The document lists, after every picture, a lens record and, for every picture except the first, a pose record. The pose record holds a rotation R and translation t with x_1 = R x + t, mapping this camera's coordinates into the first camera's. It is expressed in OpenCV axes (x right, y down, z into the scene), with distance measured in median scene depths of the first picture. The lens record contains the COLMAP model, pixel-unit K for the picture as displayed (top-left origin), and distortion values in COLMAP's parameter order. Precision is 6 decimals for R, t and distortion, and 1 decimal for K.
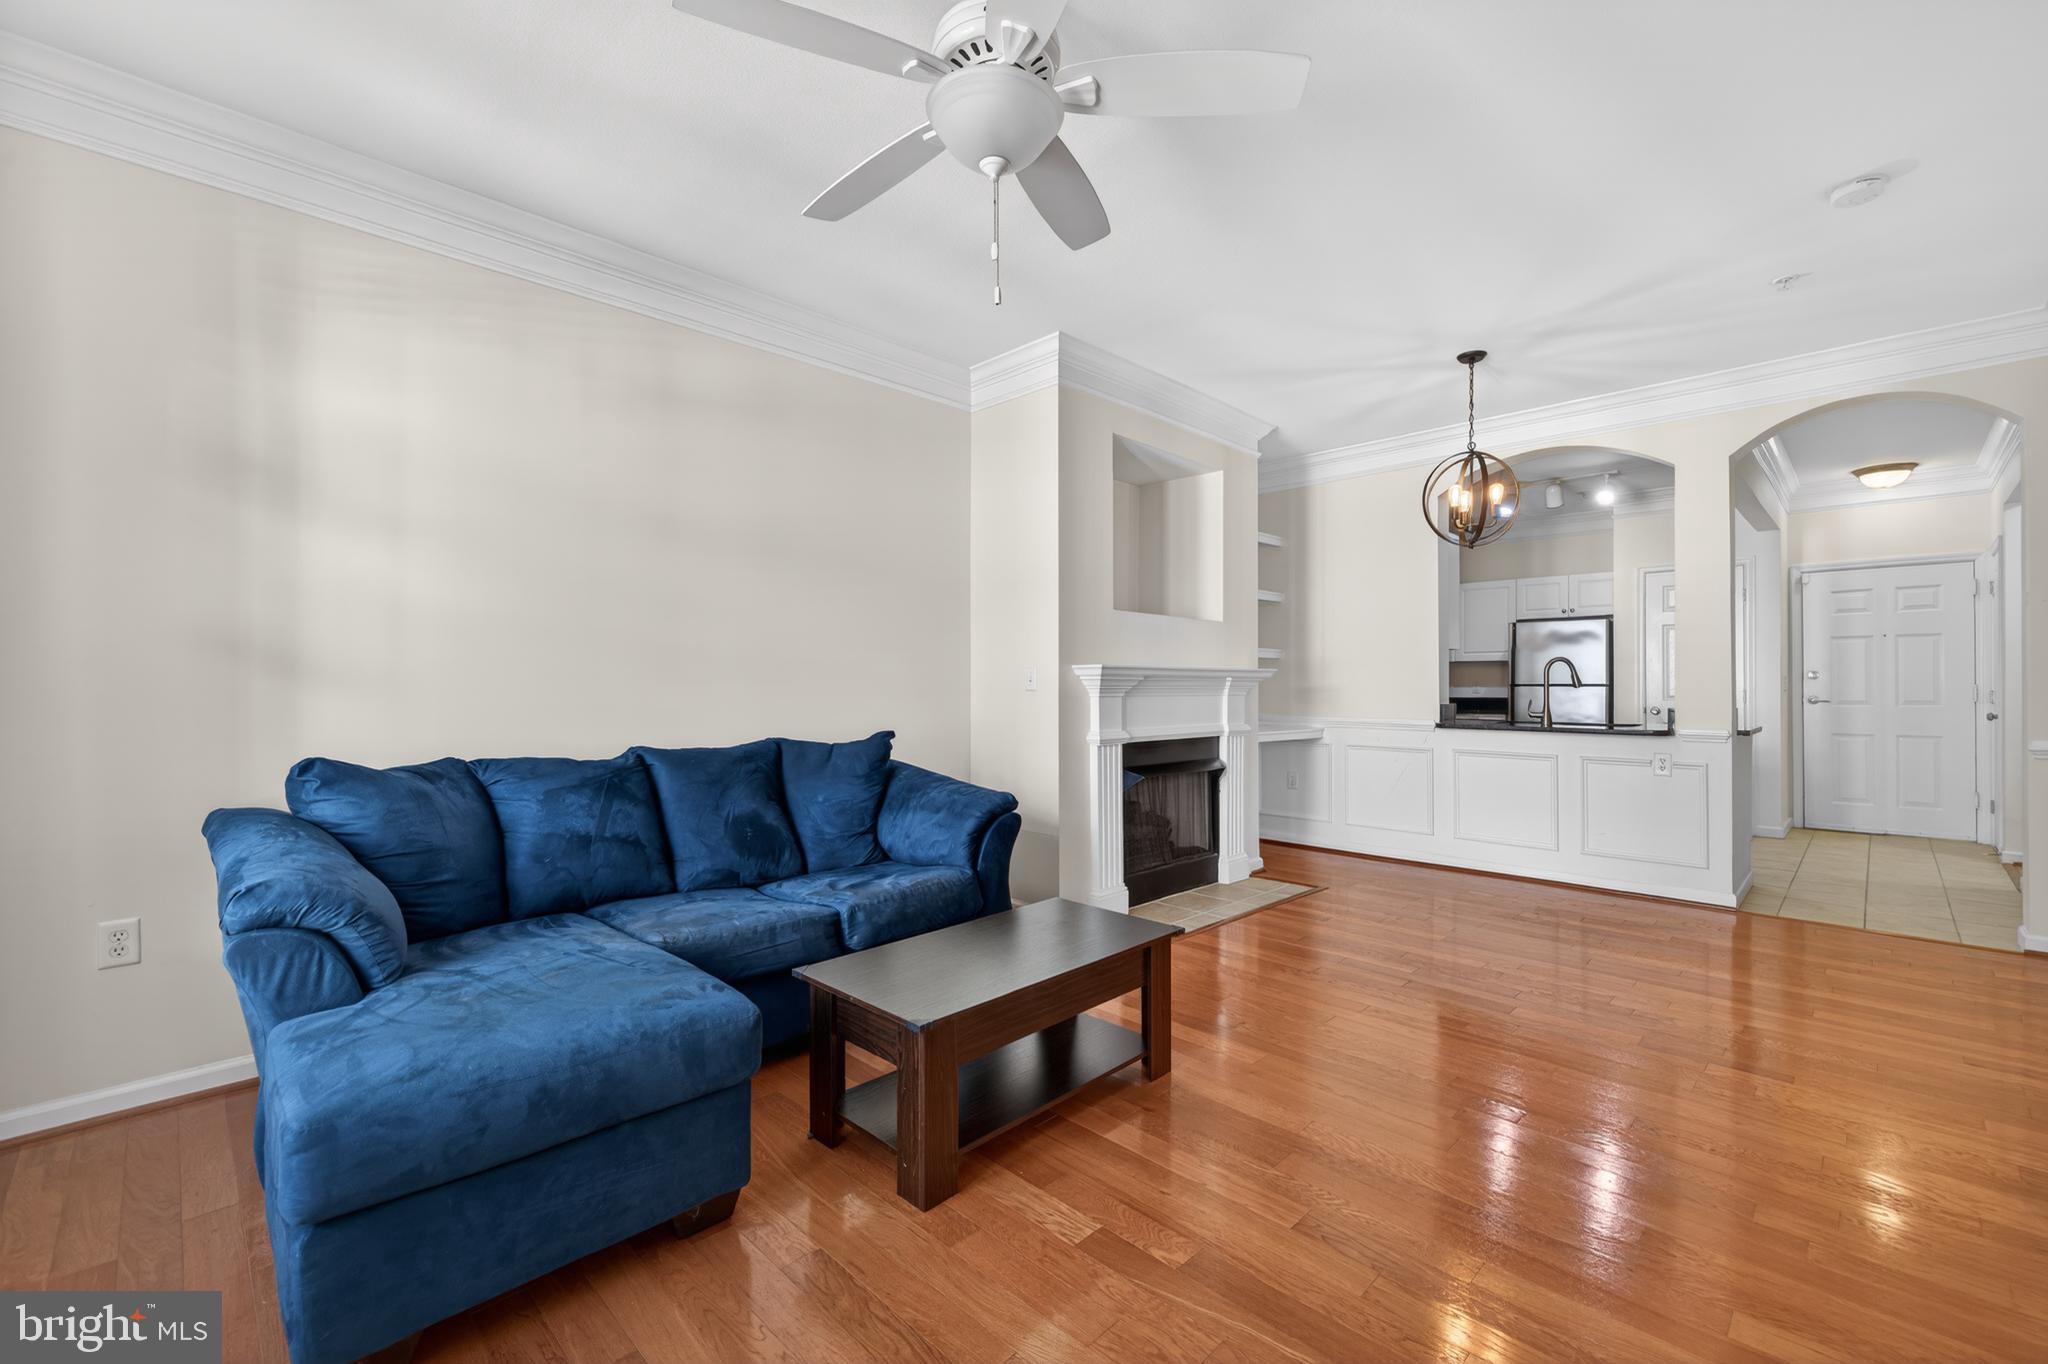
lens RADIAL K [[851.4, 0, 1020.7], [0, 851.4, 684.0], [0, 0, 1]] dist [0.000995, -0.000347]
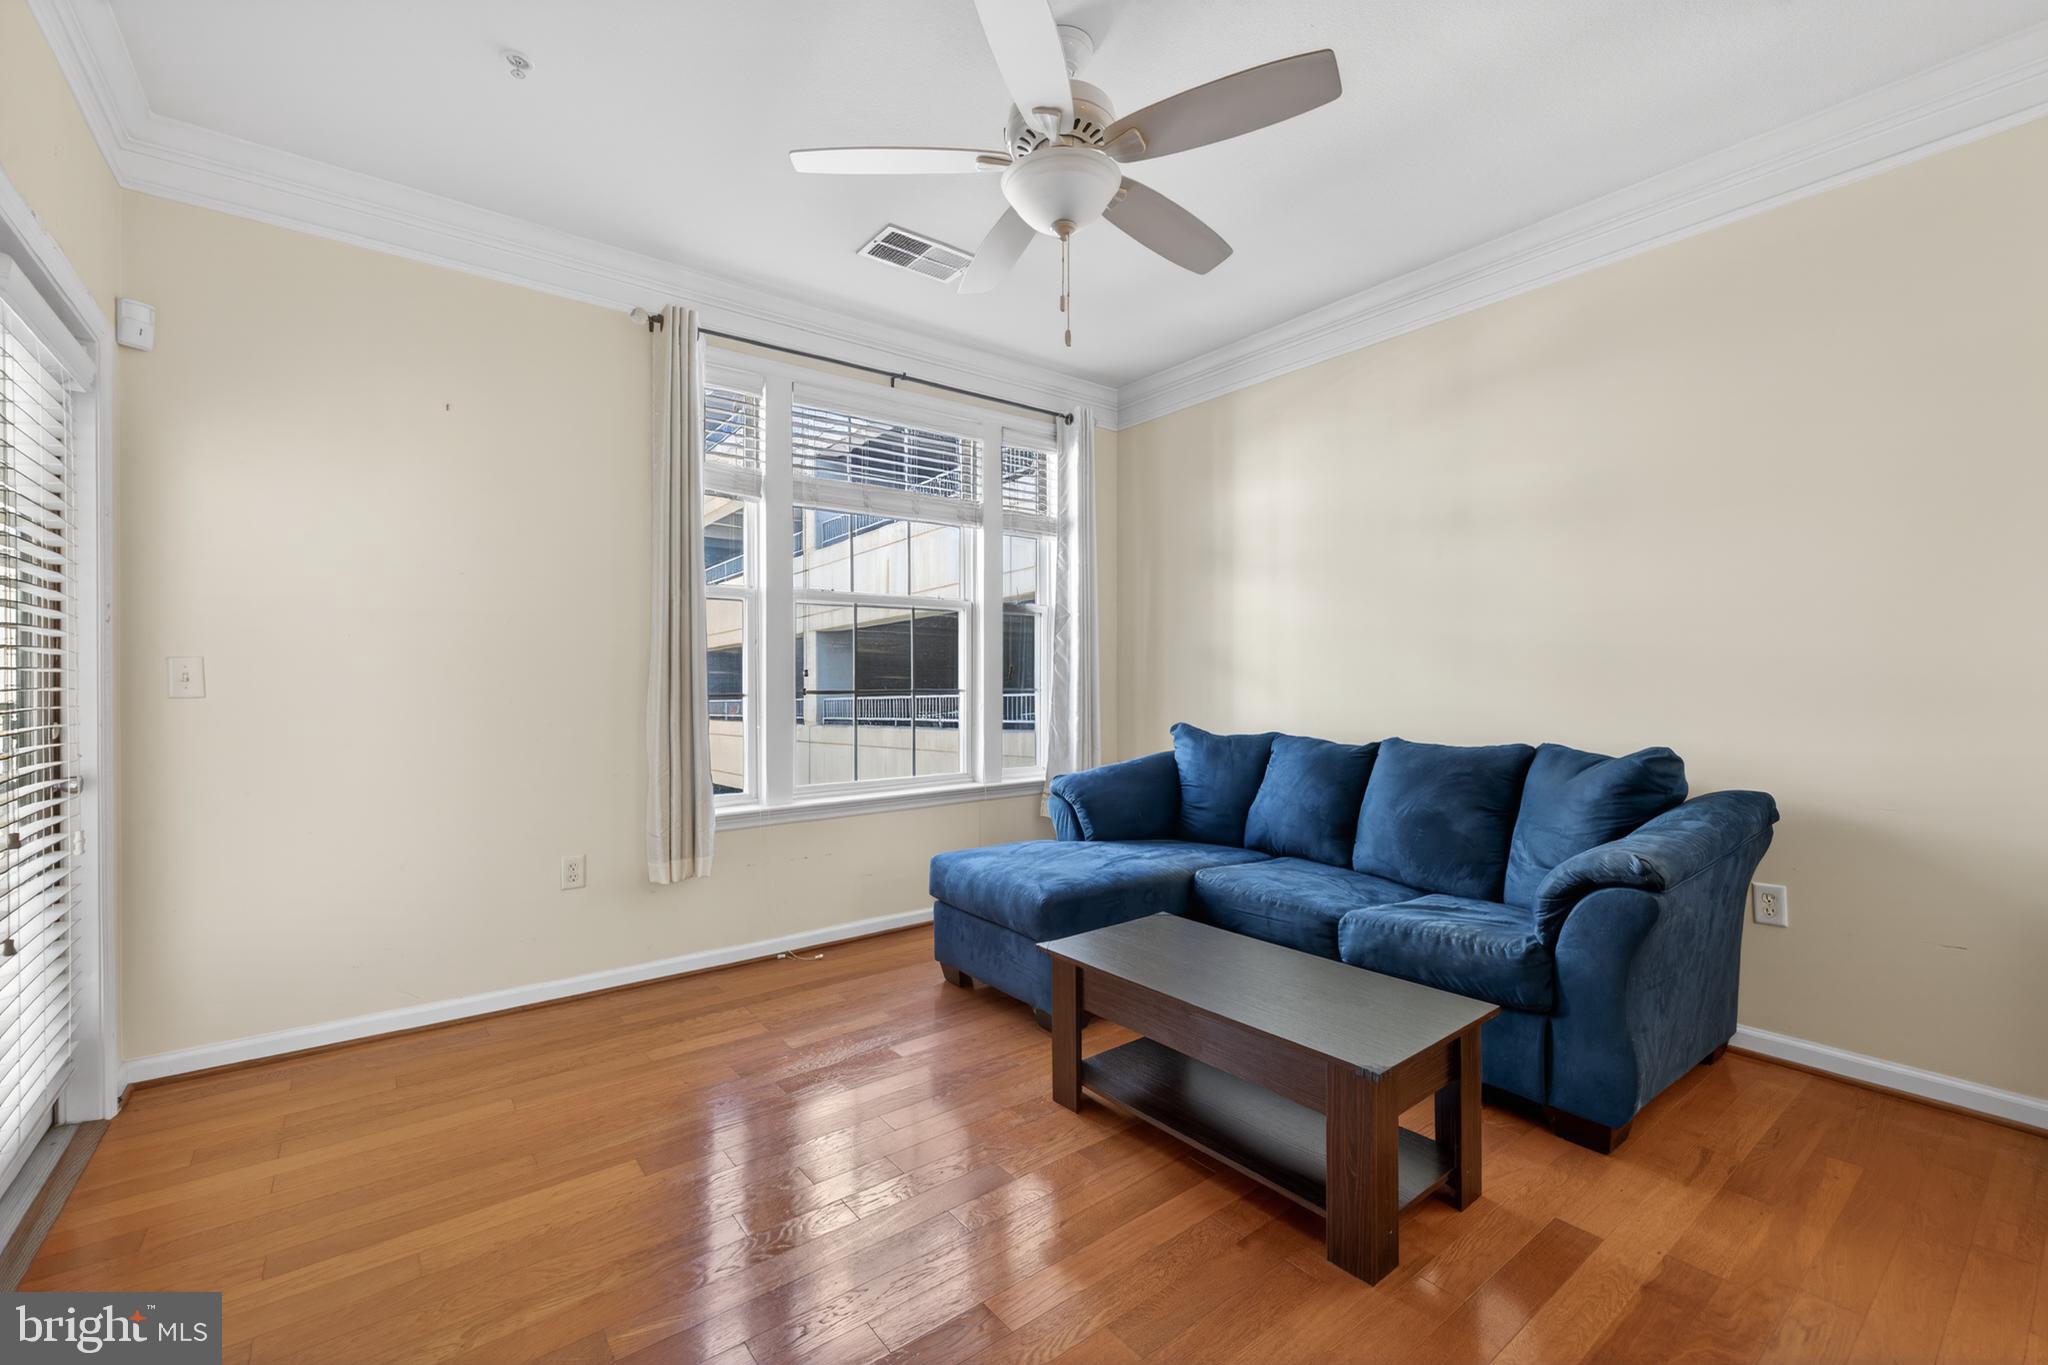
lens RADIAL K [[851.4, 0, 1020.7], [0, 851.4, 684.5], [0, 0, 1]] dist [0.000995, -0.000347]
pose [[-0.118000, 0.012117, -0.992940, 0.802243], [0.002967, 0.999925, 0.011850, -0.005608], [0.993009, -0.001547, -0.118027, 0.780173]]
